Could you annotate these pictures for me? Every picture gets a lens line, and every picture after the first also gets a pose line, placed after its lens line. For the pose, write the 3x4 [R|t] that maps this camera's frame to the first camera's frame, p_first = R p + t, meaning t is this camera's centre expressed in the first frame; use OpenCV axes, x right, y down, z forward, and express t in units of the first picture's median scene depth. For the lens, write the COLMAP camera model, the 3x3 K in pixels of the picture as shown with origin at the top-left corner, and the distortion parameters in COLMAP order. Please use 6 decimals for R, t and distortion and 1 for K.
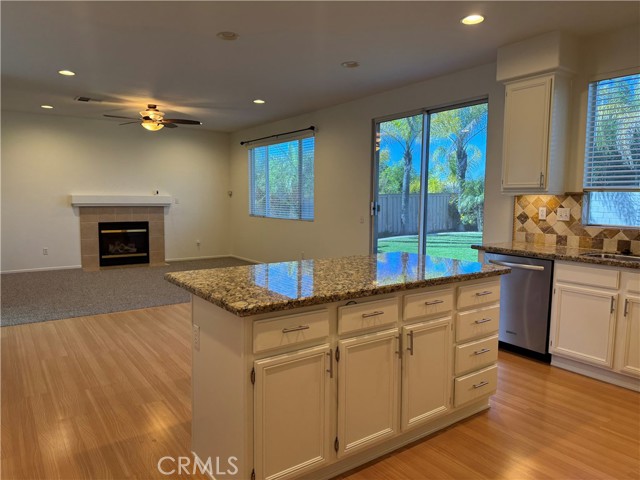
lens RADIAL K [[442.8, 0, 316.9], [0, 442.8, 238.7], [0, 0, 1]] dist [0.029445, -0.031166]
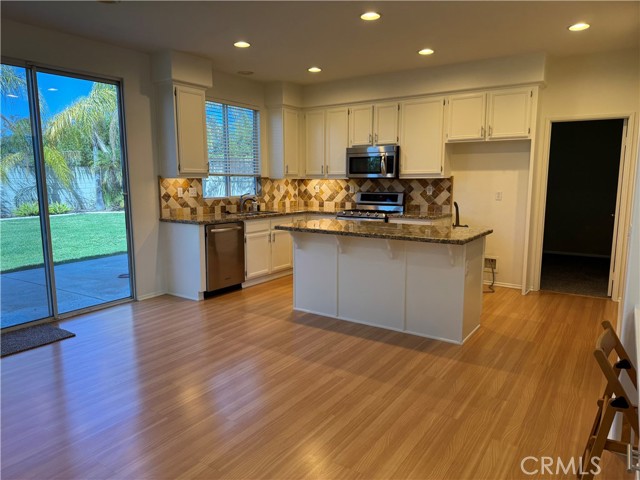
lens RADIAL K [[442.8, 0, 314.4], [0, 442.8, 240.4], [0, 0, 1]] dist [0.029445, -0.031166]
pose [[-0.333184, -0.142011, 0.932106, -0.484937], [0.082650, 0.980388, 0.178911, -0.068330], [-0.939232, 0.136649, -0.314912, 0.612670]]
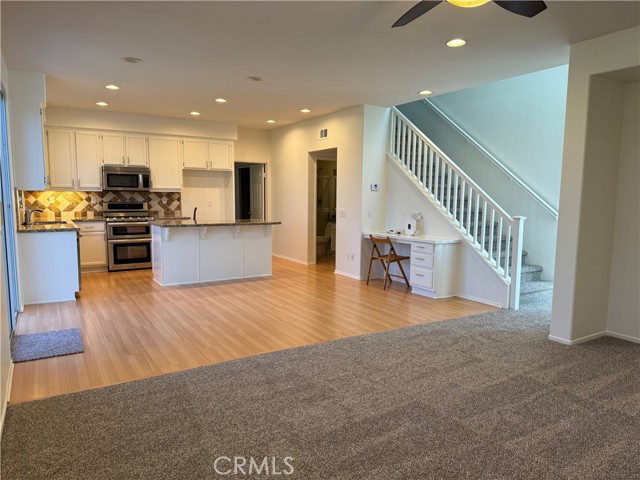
lens RADIAL K [[442.8, 0, 317.7], [0, 442.8, 242.2], [0, 0, 1]] dist [0.029445, -0.031166]
pose [[-0.996651, -0.031366, 0.075519, -0.265197], [-0.015717, 0.979768, 0.199519, -0.126254], [-0.080249, 0.197664, -0.976980, 1.274544]]
